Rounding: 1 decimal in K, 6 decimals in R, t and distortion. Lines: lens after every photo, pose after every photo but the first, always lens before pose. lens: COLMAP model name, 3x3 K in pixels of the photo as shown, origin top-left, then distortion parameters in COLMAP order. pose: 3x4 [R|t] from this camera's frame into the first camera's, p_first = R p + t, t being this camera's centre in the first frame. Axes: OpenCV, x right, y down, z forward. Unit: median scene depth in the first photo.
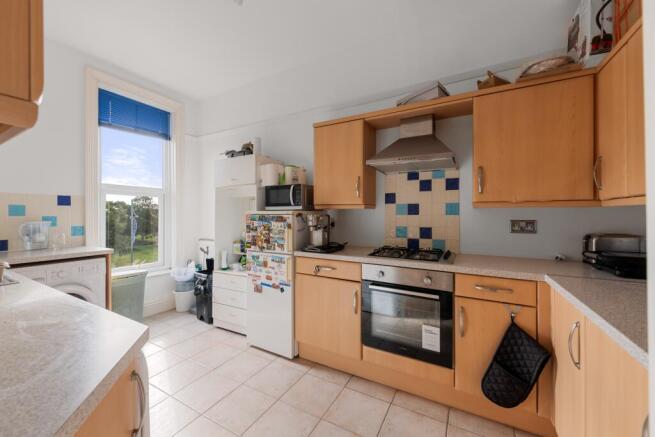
lens RADIAL K [[264.4, 0, 324.1], [0, 264.4, 215.1], [0, 0, 1]] dist [0.013417, -0.000286]
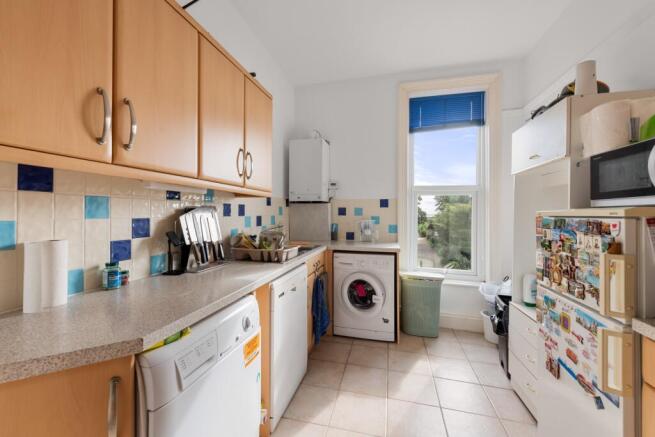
lens RADIAL K [[264.4, 0, 325.3], [0, 264.4, 212.9], [0, 0, 1]] dist [0.013417, -0.000286]
pose [[0.252788, -0.001738, -0.967520, 0.122264], [-0.010146, 0.999939, -0.004447, -0.002536], [0.967468, 0.010941, 0.252755, 0.440586]]
